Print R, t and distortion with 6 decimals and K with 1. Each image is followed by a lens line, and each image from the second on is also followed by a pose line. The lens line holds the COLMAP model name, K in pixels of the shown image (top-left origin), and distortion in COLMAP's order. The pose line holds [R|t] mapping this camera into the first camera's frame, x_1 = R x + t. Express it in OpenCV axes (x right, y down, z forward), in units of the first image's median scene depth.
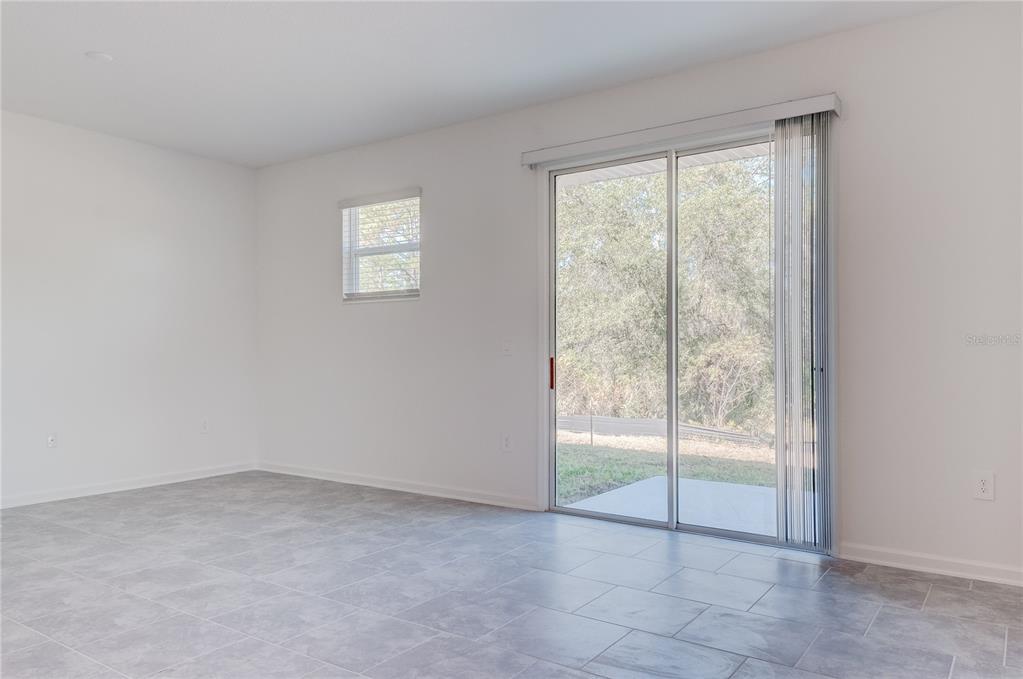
lens RADIAL K [[714.8, 0, 518.5], [0, 714.8, 341.8], [0, 0, 1]] dist [0.045661, -0.042064]
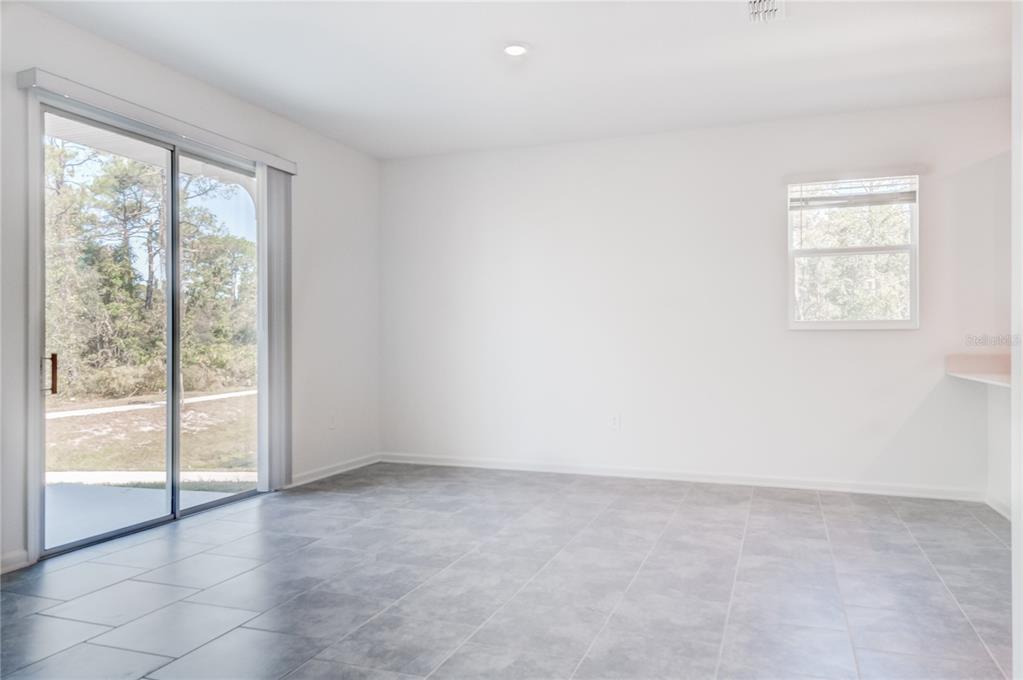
lens RADIAL K [[714.8, 0, 518.5], [0, 714.8, 342.3], [0, 0, 1]] dist [0.045661, -0.042064]
pose [[-0.241594, -0.000850, 0.970377, -1.252108], [-0.010298, 0.999946, -0.001688, 0.010408], [-0.970323, -0.010400, -0.241590, 1.086996]]
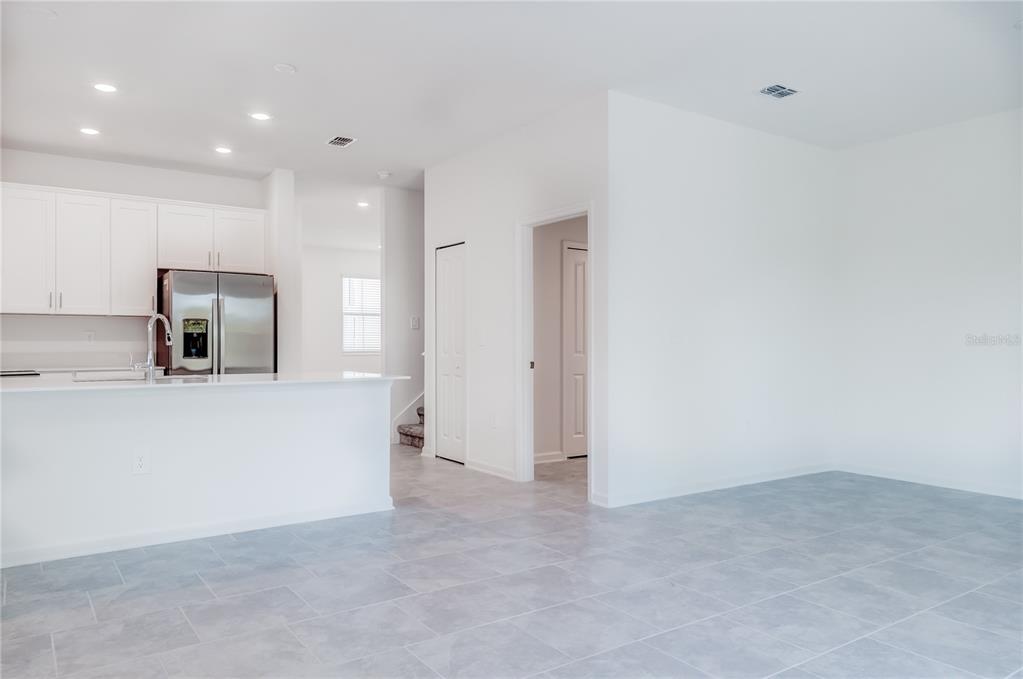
lens RADIAL K [[714.8, 0, 518.5], [0, 714.8, 341.8], [0, 0, 1]] dist [0.045661, -0.042064]
pose [[-0.348754, -0.003002, -0.937209, 0.658584], [0.009258, 0.999935, -0.006648, 0.011484], [0.937168, -0.010995, -0.348704, 0.926004]]
